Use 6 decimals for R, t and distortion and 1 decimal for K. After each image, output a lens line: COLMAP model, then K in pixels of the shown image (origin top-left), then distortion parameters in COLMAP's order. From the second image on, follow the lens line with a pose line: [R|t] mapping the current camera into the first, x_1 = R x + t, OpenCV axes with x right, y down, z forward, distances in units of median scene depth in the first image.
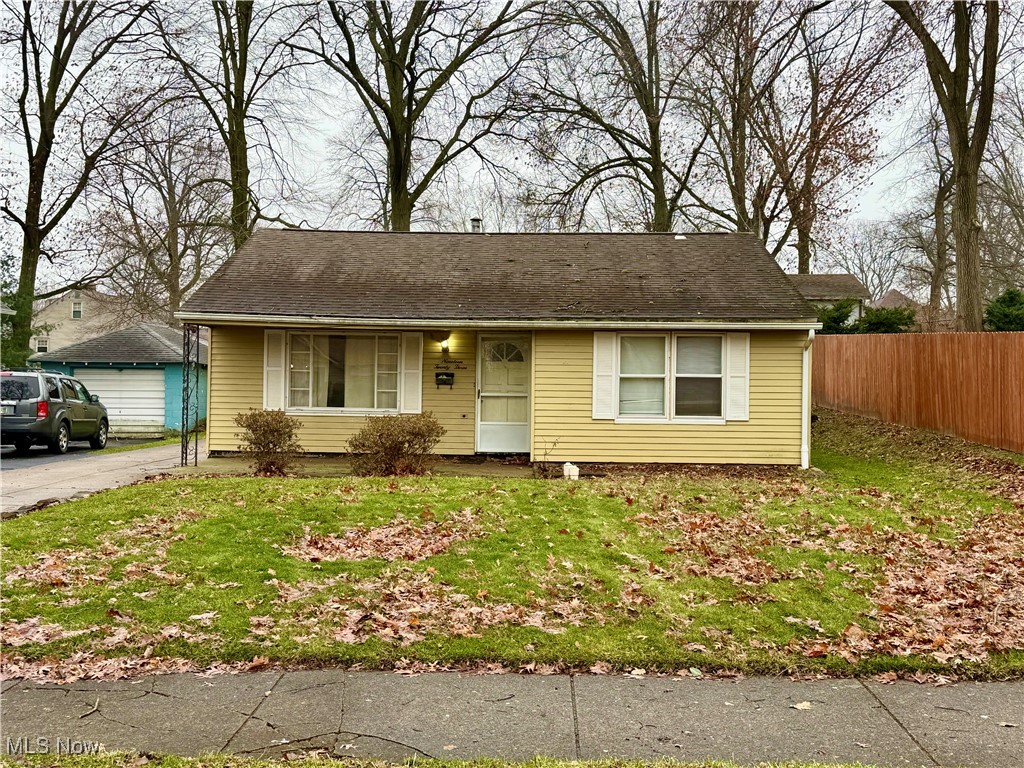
lens RADIAL K [[1174.4, 0, 512.0], [0, 1174.4, 384.0], [0, 0, 1]] dist [0.131839, -0.026582]
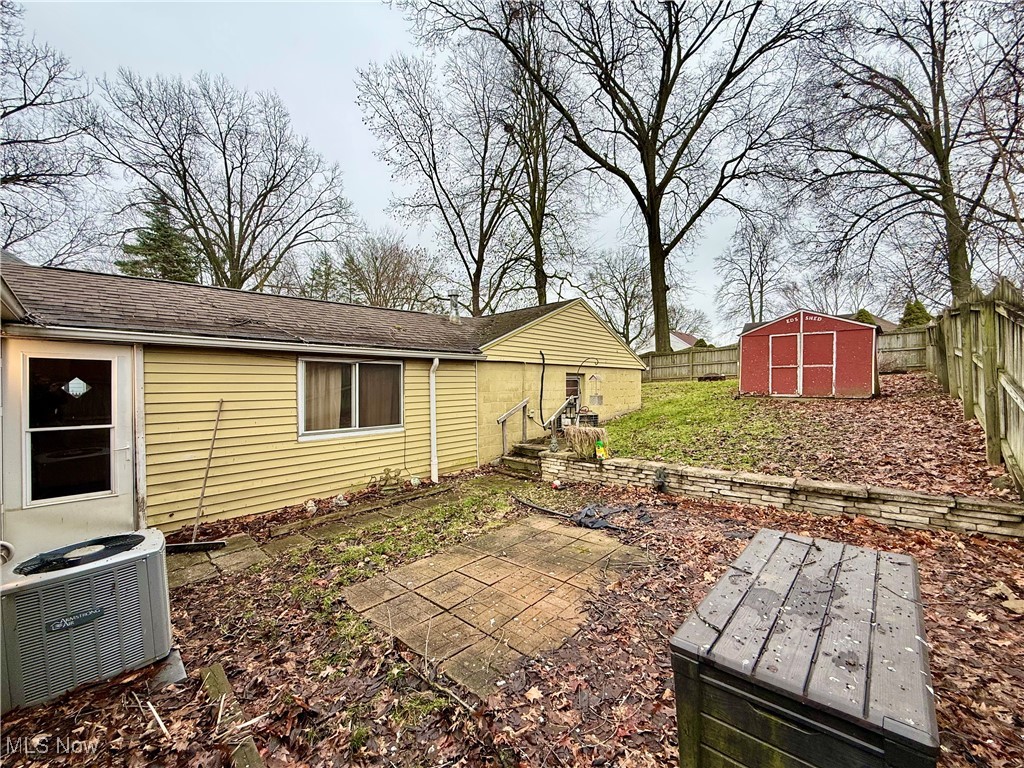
lens RADIAL K [[407.6, 0, 512.0], [0, 407.6, 384.0], [0, 0, 1]] dist [0.001409, -0.000021]
pose [[0.737380, -0.029622, -0.674828, 0.283925], [0.033390, 0.999415, -0.007385, -0.002751], [0.674652, -0.017087, 0.737938, 1.568686]]
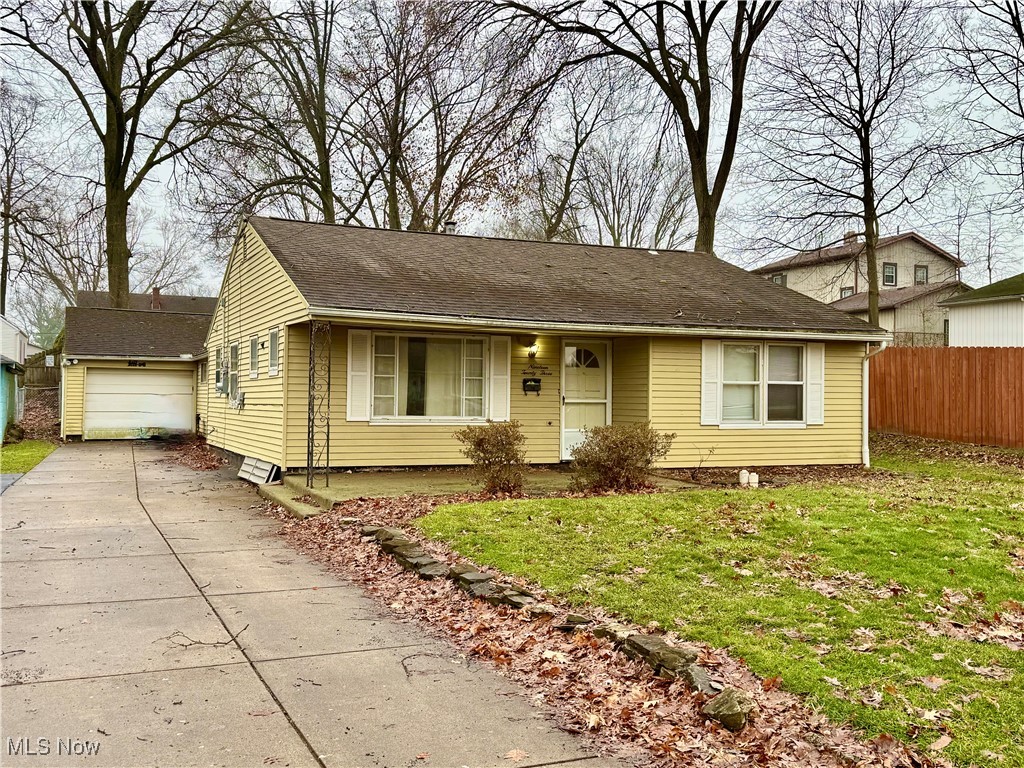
lens RADIAL K [[1026.6, 0, 512.0], [0, 1026.6, 384.0], [0, 0, 1]] dist [0.062996, -0.020439]
pose [[0.910854, 0.002097, 0.412723, -0.444686], [-0.001533, 0.999997, -0.001698, -0.003974], [-0.412726, 0.000914, 0.910855, 0.255714]]
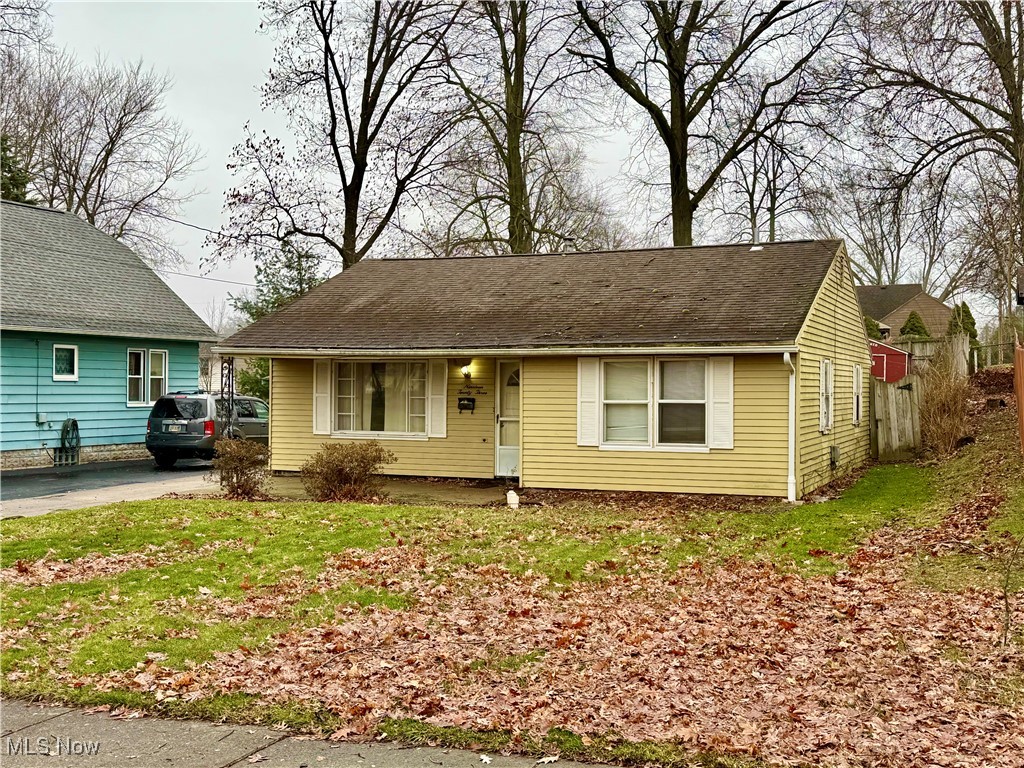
lens RADIAL K [[1243.1, 0, 512.0], [0, 1243.1, 384.0], [0, 0, 1]] dist [0.220310, -0.408026]
pose [[0.934855, -0.008780, -0.354922, 0.387913], [0.008865, 0.999960, -0.001388, -0.021116], [0.354920, -0.001849, 0.934895, -0.001729]]
